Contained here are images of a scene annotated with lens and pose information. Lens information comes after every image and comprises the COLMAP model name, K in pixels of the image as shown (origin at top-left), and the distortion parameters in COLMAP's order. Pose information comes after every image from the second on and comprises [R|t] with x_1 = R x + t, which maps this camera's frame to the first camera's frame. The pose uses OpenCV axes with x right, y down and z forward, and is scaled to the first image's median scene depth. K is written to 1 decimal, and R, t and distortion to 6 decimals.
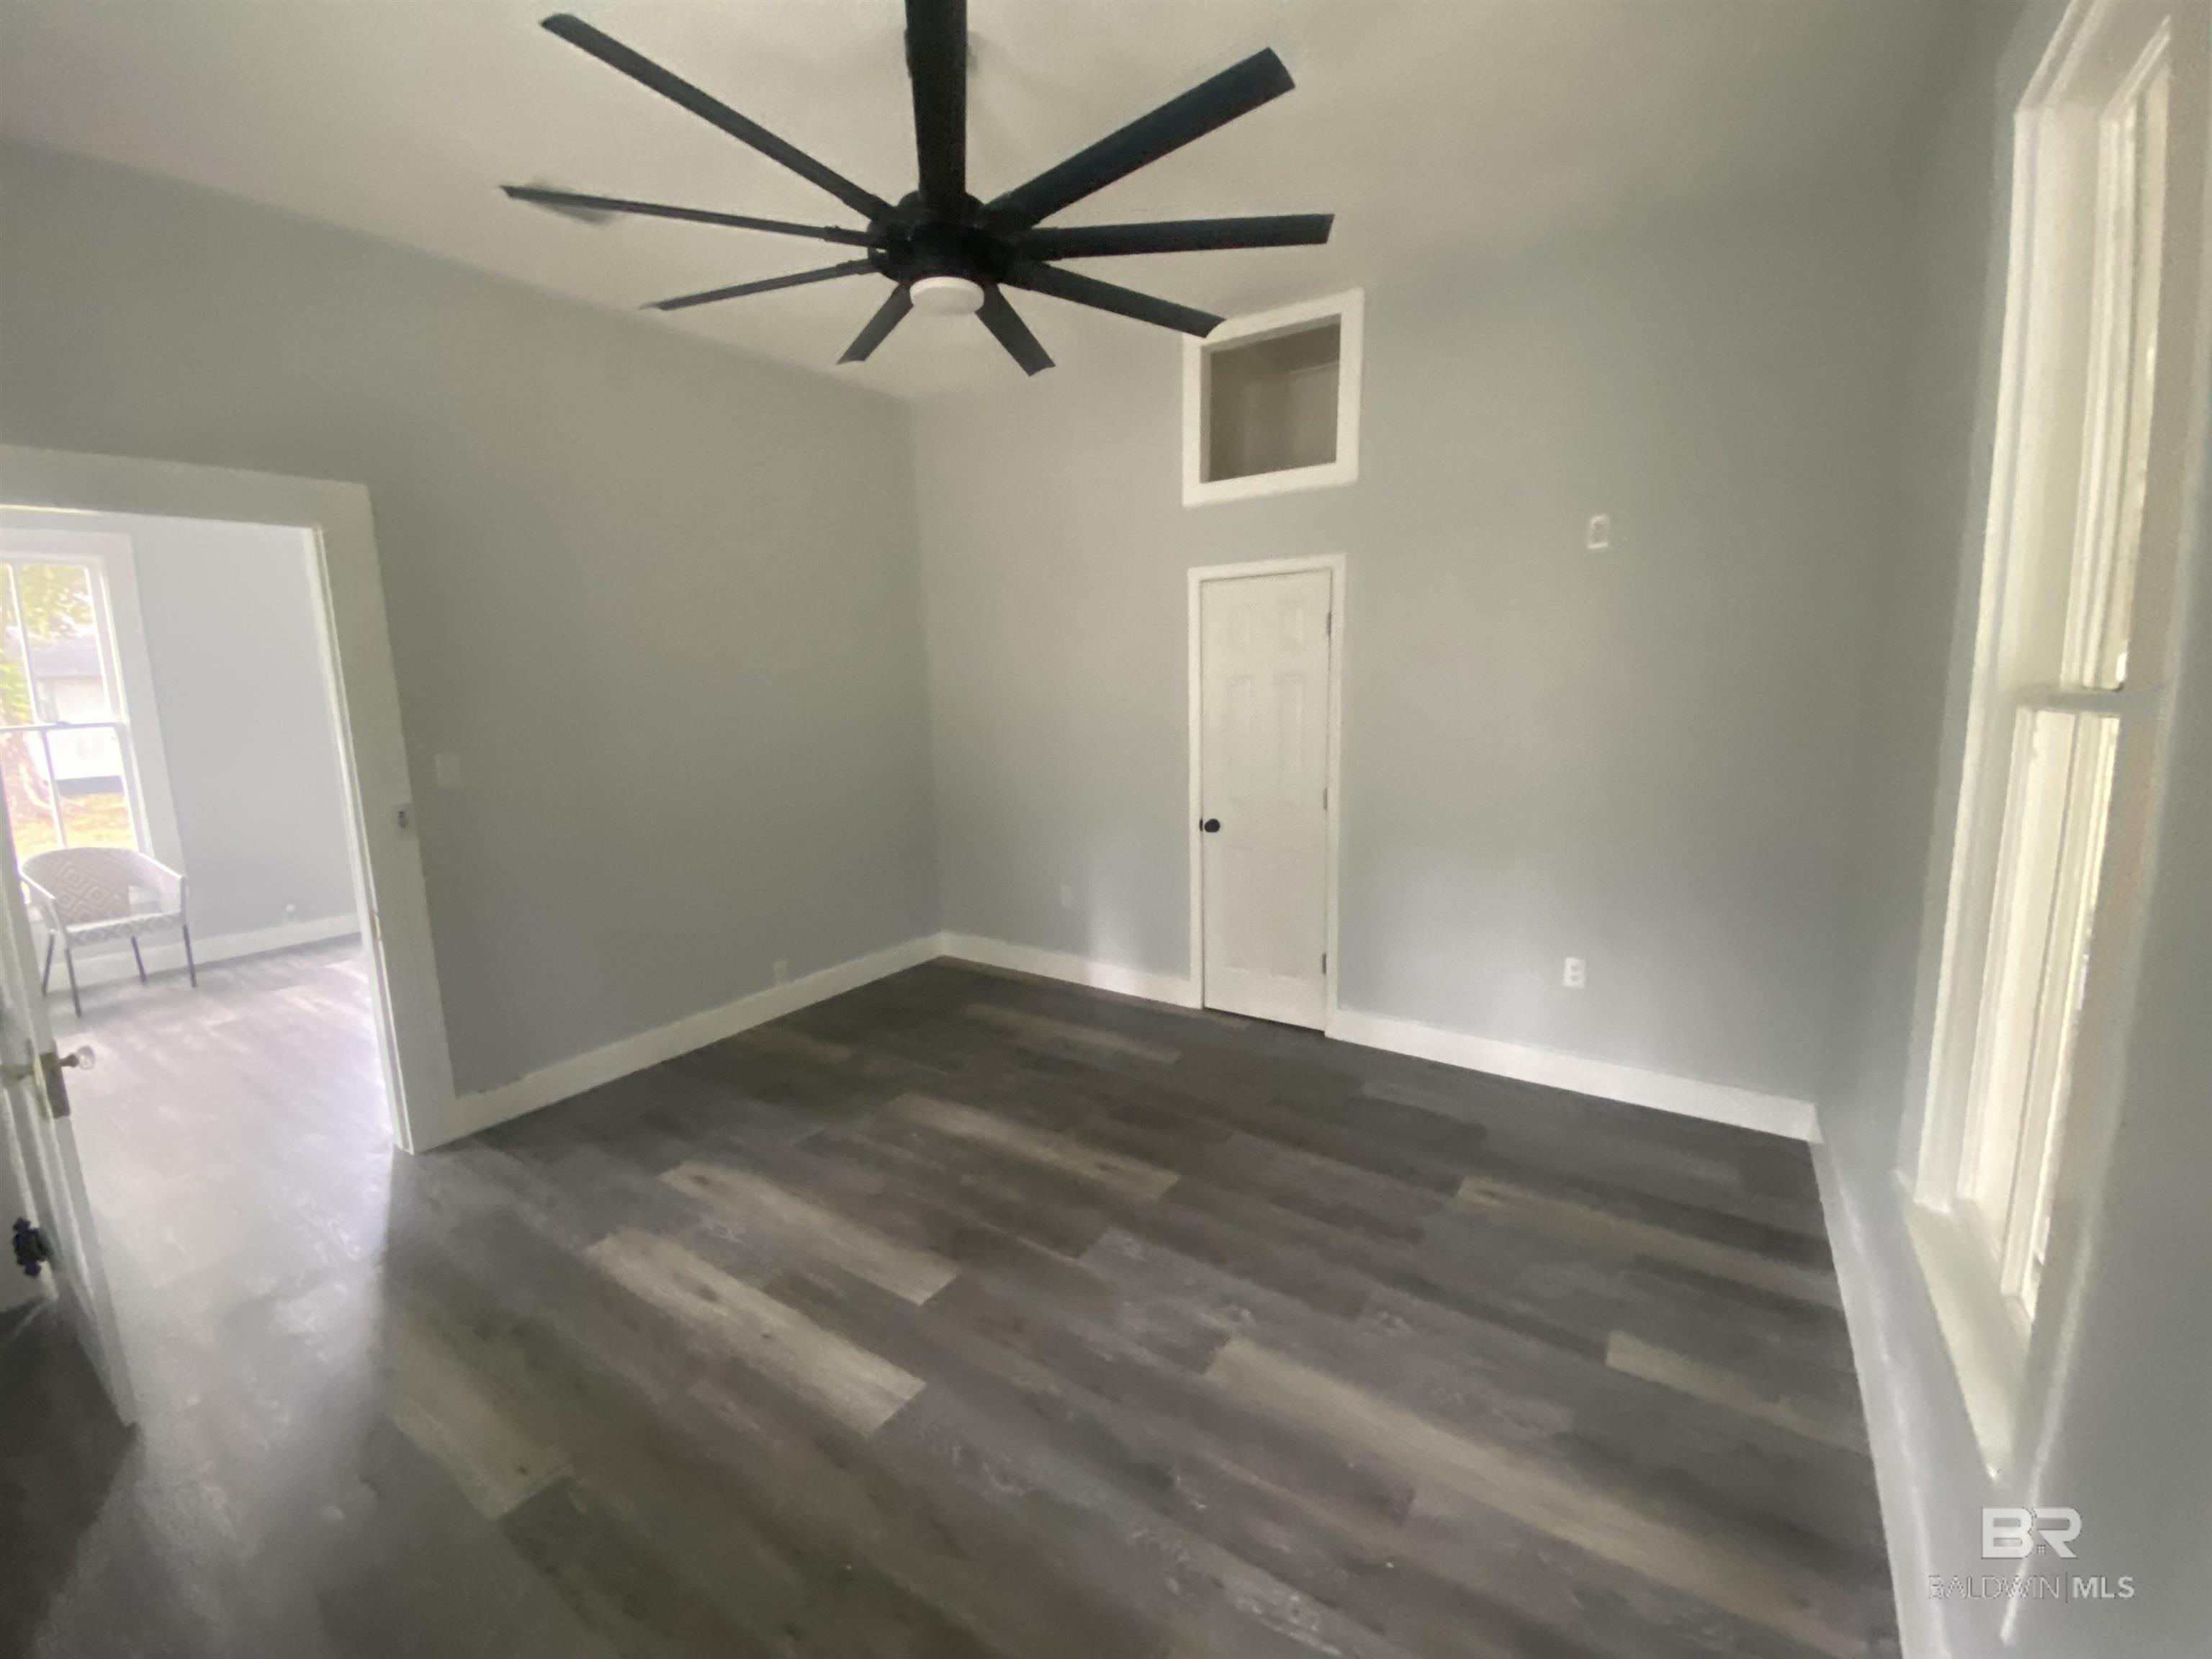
lens RADIAL K [[909.1, 0, 1105.0], [0, 909.1, 821.5], [0, 0, 1]] dist [0.046509, -0.039184]
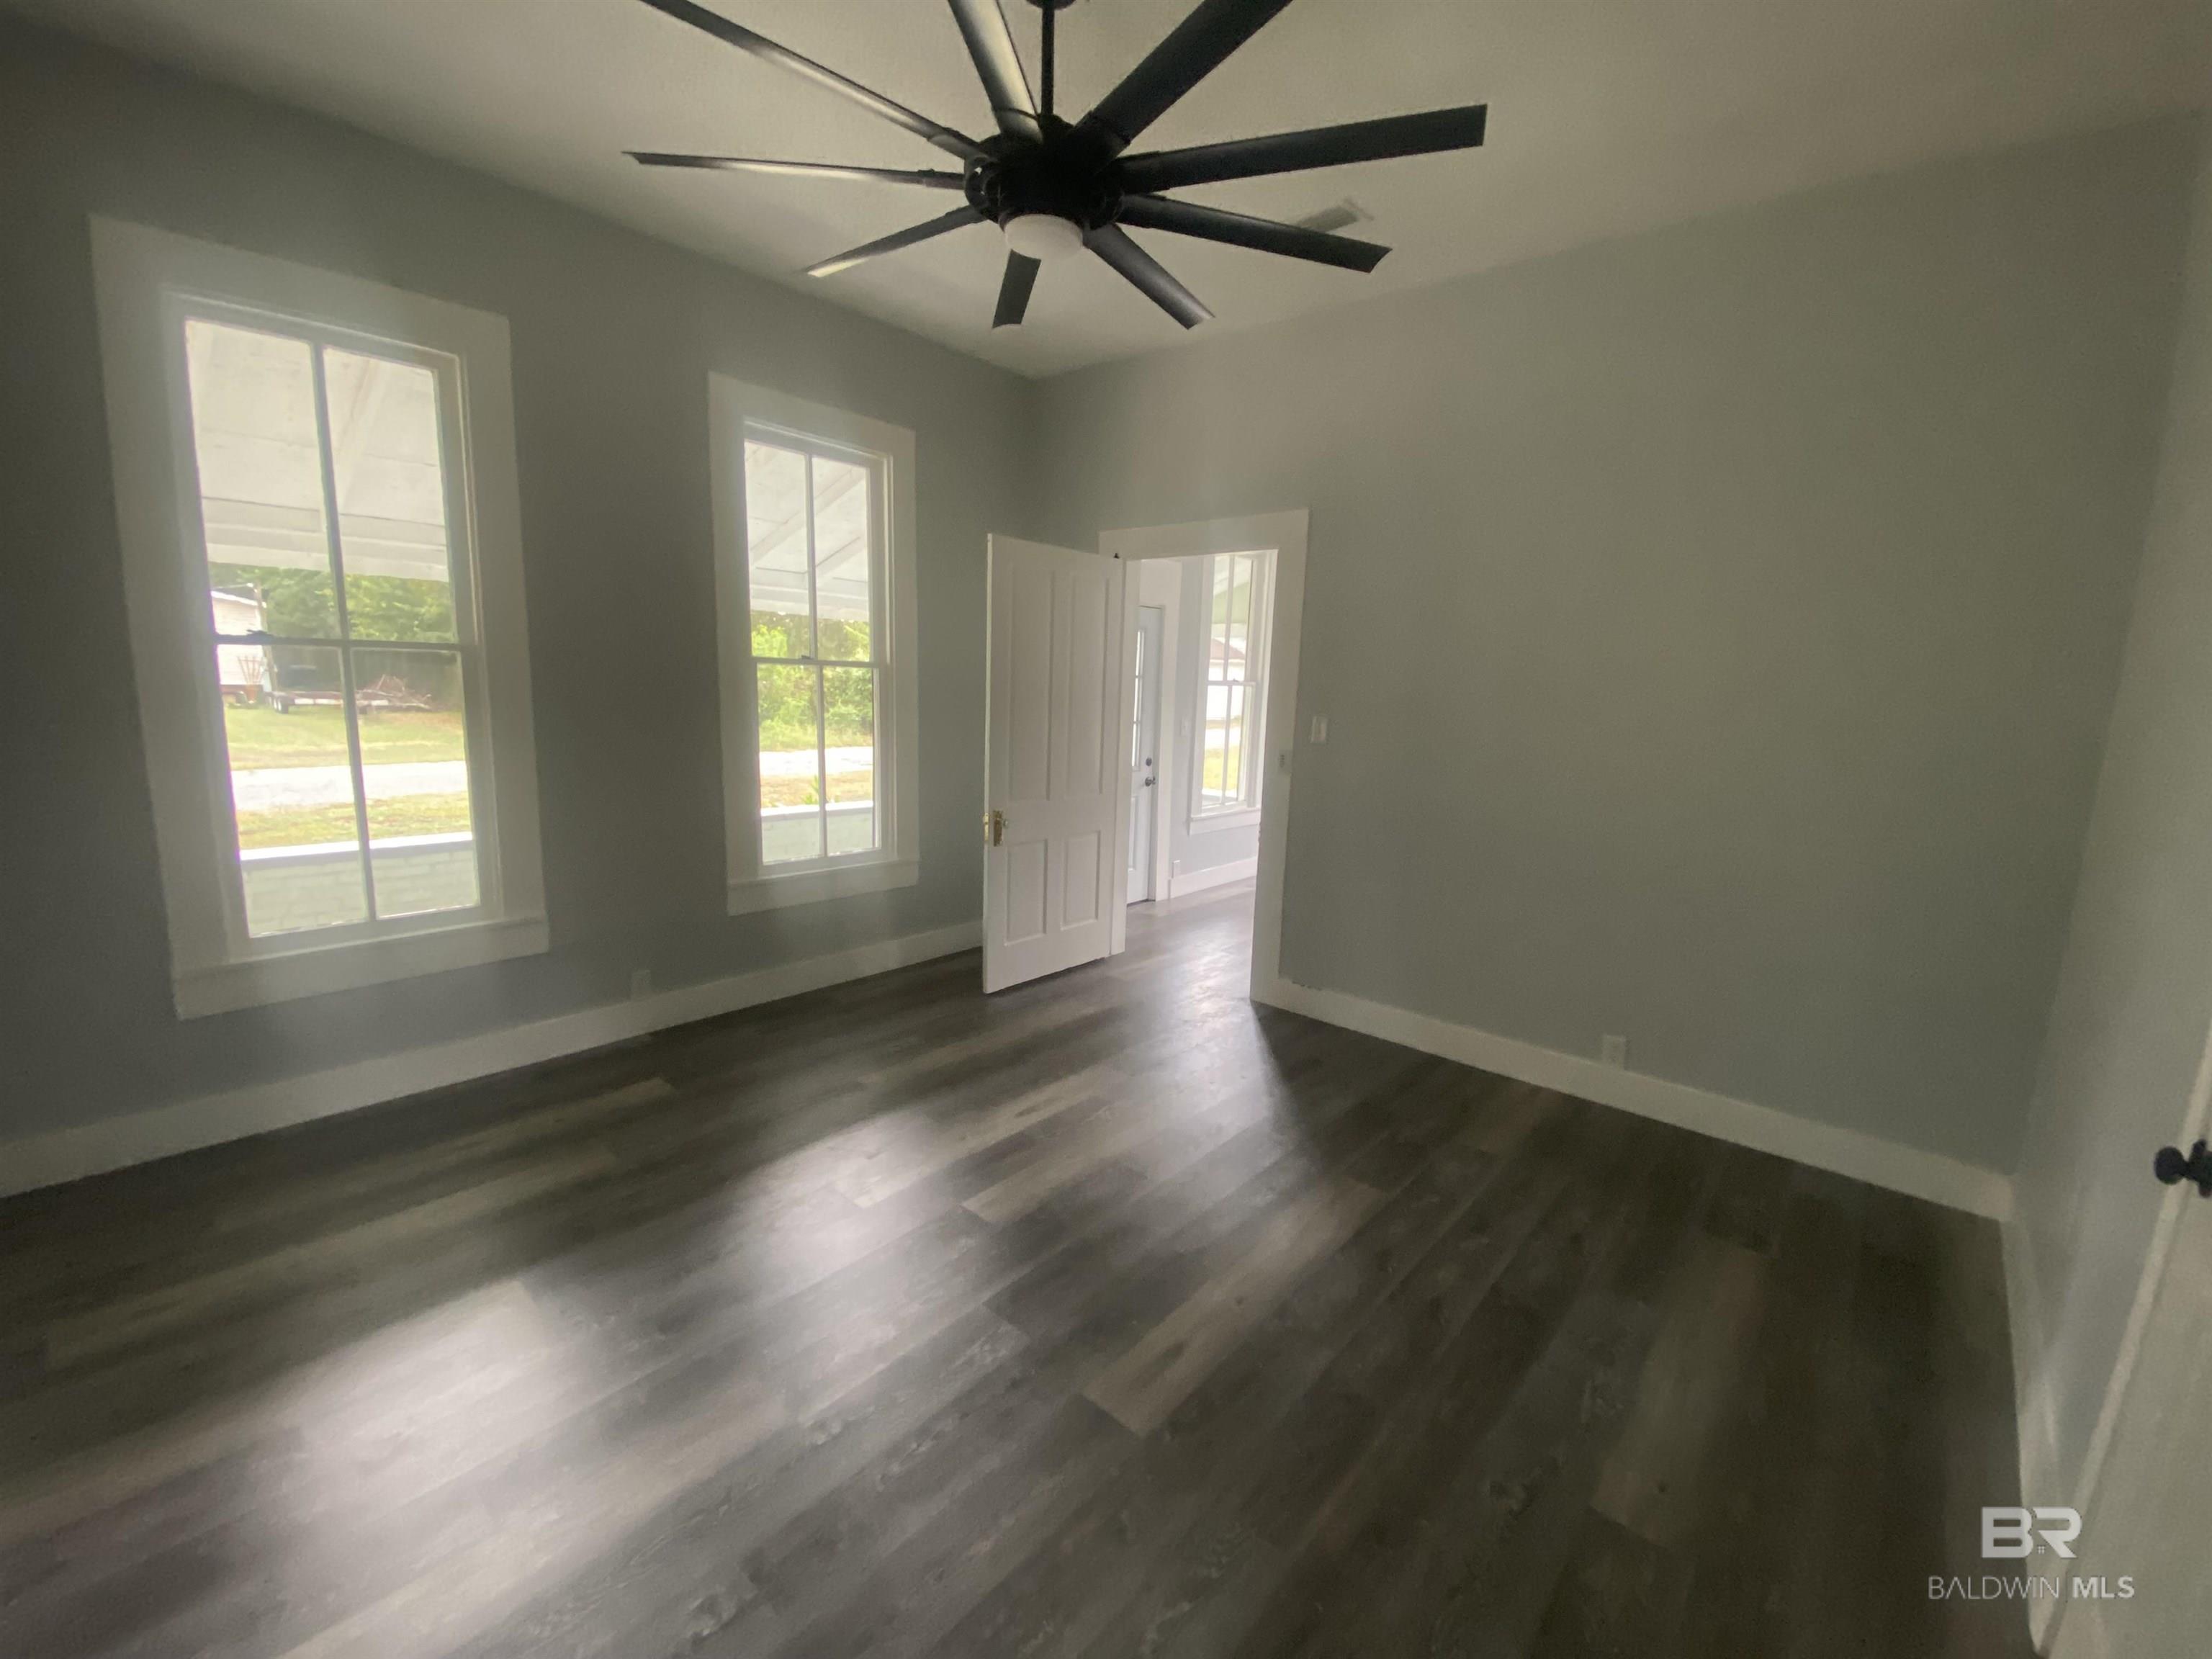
lens RADIAL K [[909.1, 0, 1105.0], [0, 909.1, 821.5], [0, 0, 1]] dist [0.046509, -0.039184]
pose [[-0.136790, 0.173057, -0.975366, 0.620517], [-0.179103, 0.964074, 0.196172, -0.138518], [0.974274, 0.201525, -0.100881, 0.934006]]
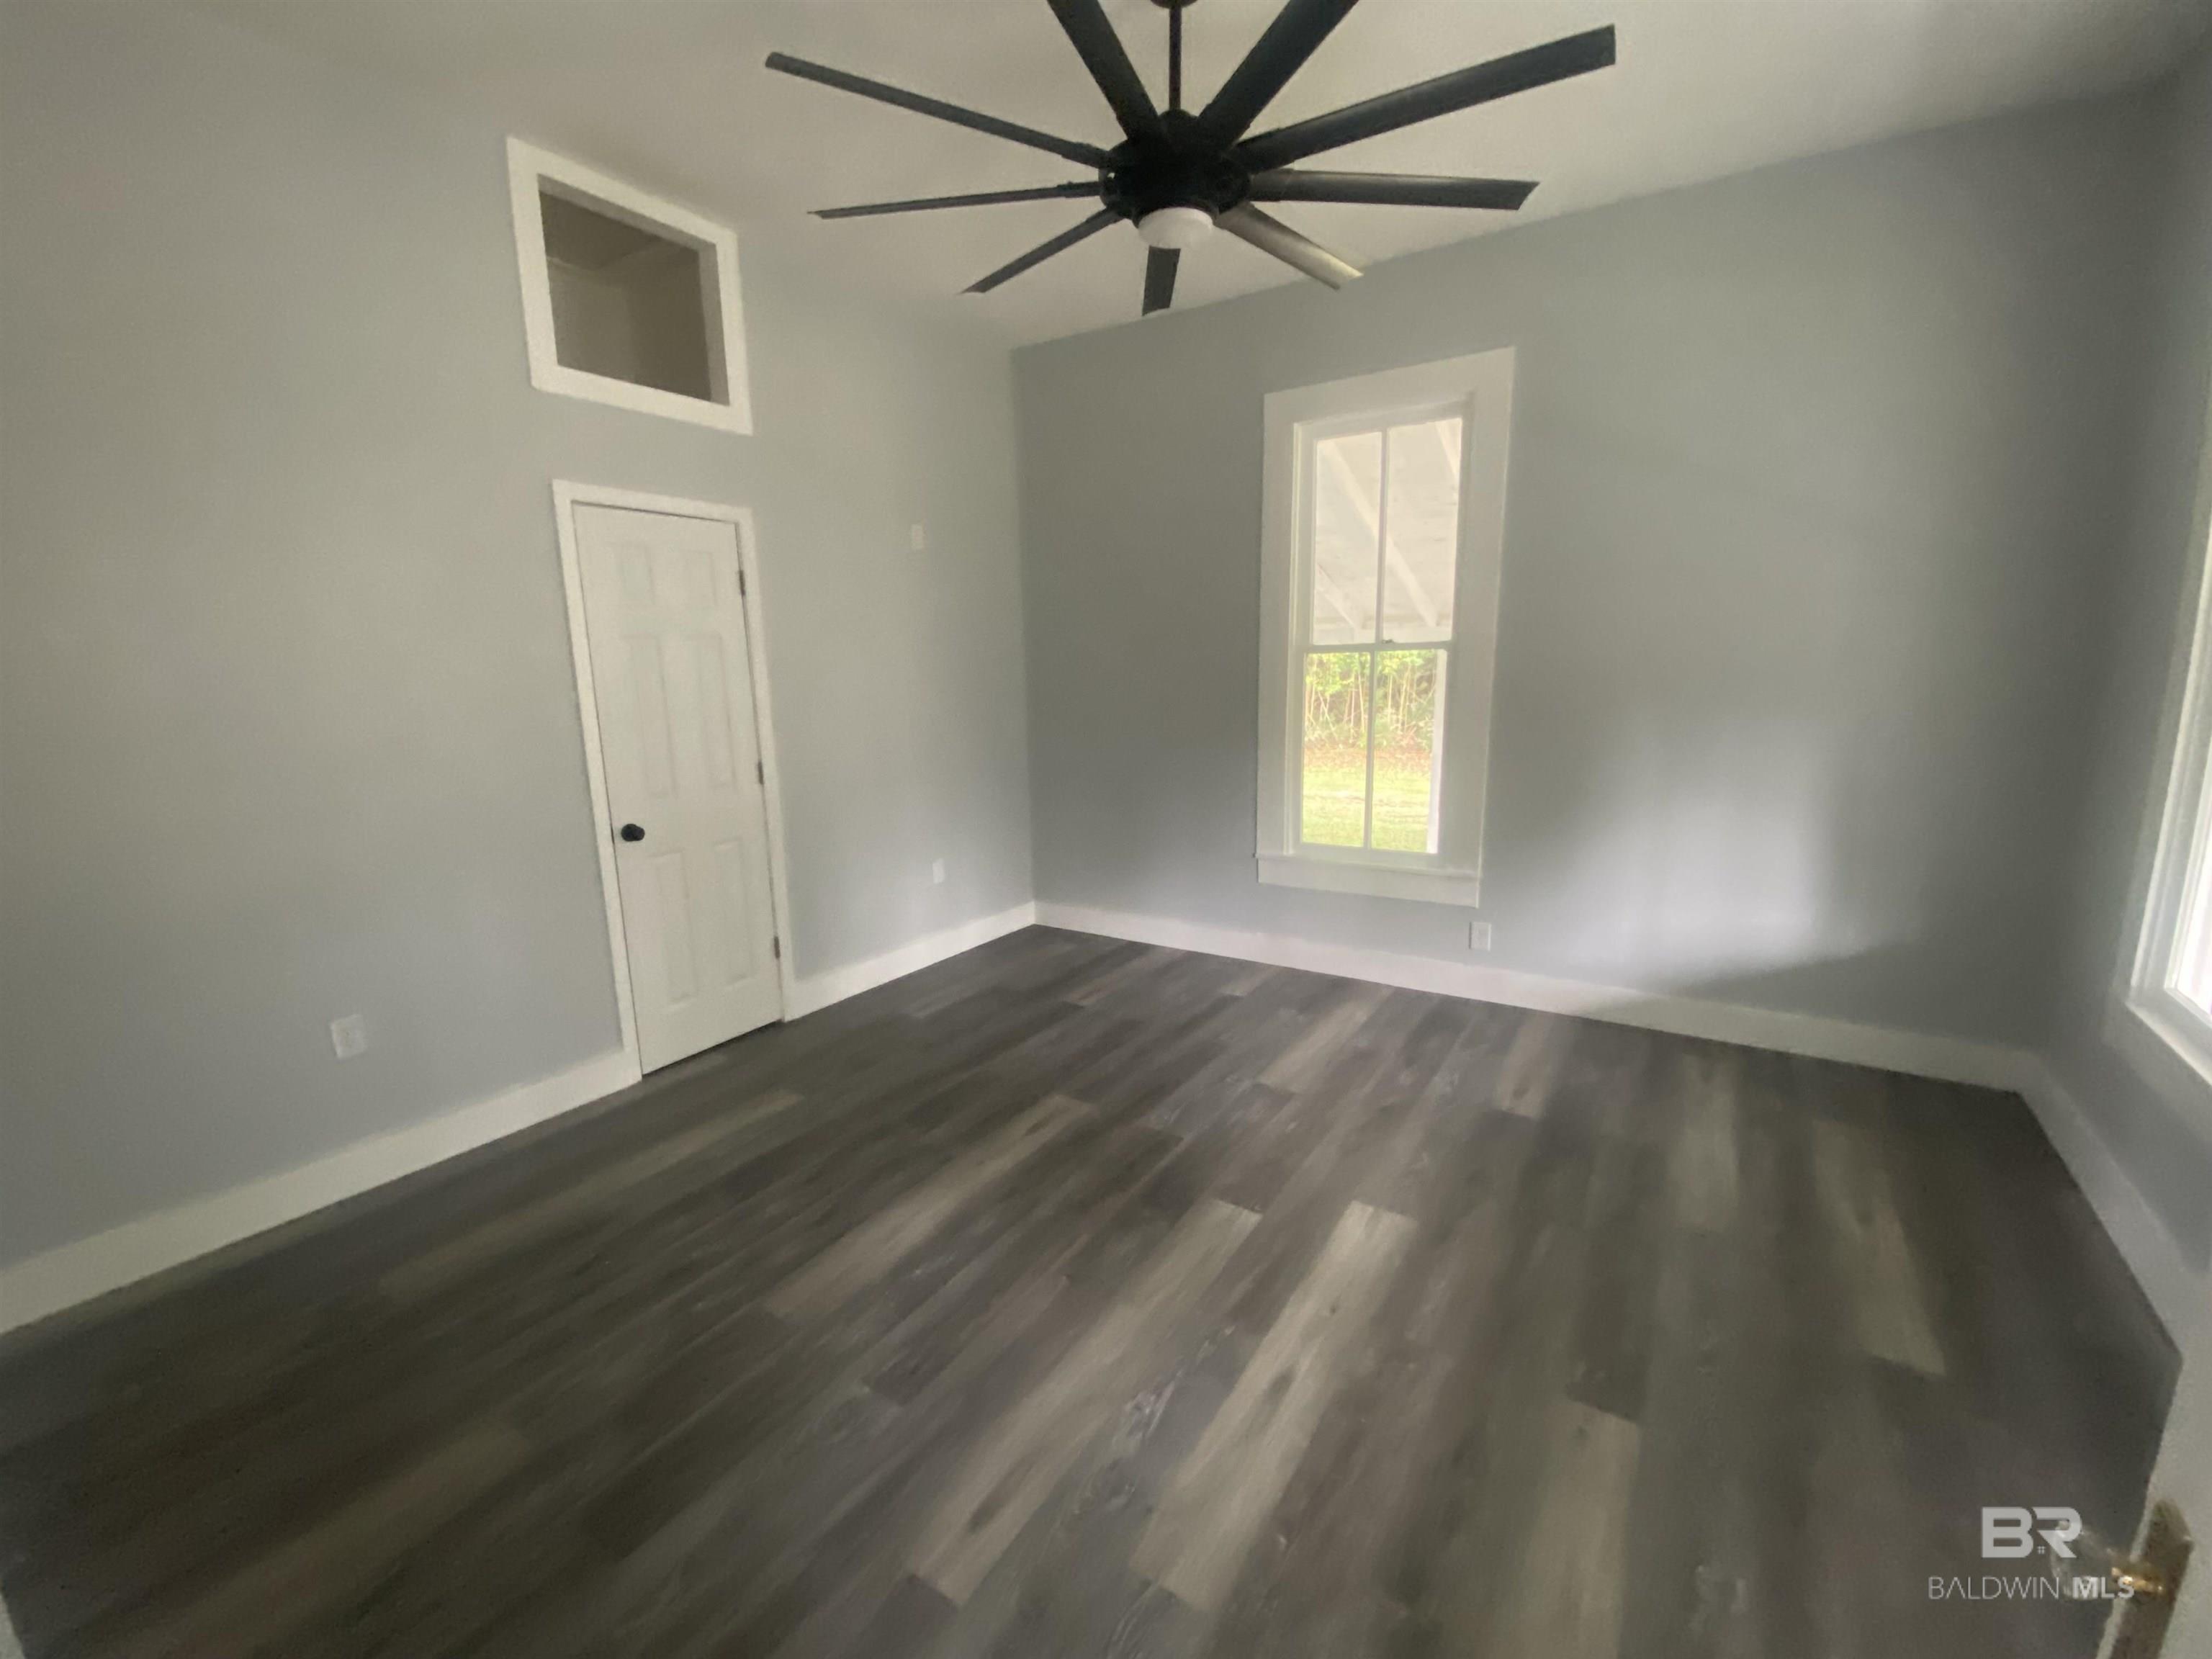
lens RADIAL K [[909.1, 0, 1105.0], [0, 909.1, 821.5], [0, 0, 1]] dist [0.046509, -0.039184]
pose [[-0.001728, -0.162189, 0.986758, -0.906611], [0.175493, 0.971397, 0.159971, -0.083086], [-0.984479, 0.173445, 0.026784, 0.840057]]
